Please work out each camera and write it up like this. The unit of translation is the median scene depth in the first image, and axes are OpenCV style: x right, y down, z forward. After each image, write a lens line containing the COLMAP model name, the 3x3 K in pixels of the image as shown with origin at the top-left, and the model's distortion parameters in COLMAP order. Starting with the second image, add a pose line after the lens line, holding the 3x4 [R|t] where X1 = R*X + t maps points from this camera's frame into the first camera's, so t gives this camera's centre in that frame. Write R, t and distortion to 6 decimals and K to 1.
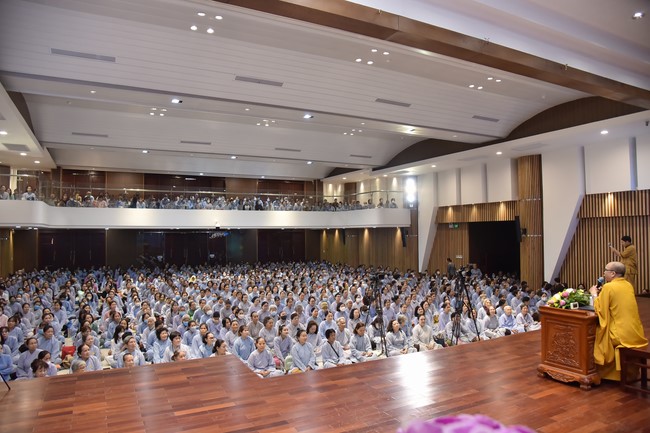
lens RADIAL K [[445.0, 0, 323.1], [0, 445.0, 218.5], [0, 0, 1]] dist [-0.109464, 0.060844]
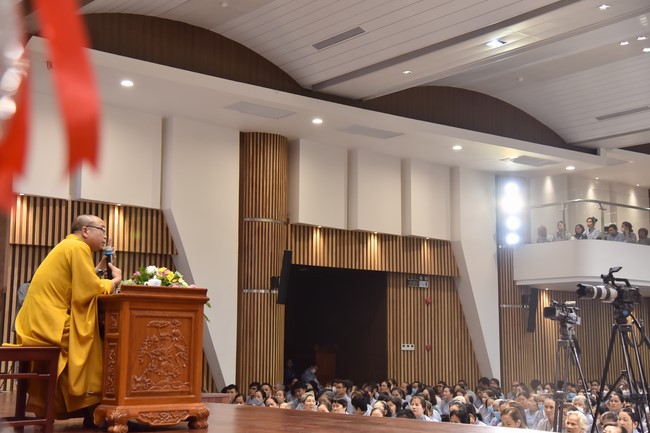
lens RADIAL K [[992.4, 0, 325.0], [0, 992.4, 216.5], [0, 0, 1]] dist [0.270777, -0.012400]
pose [[0.198878, -0.124606, -0.972070, 0.557883], [0.027545, 0.992203, -0.121551, 0.077373], [0.979637, -0.002602, 0.200759, 0.292177]]
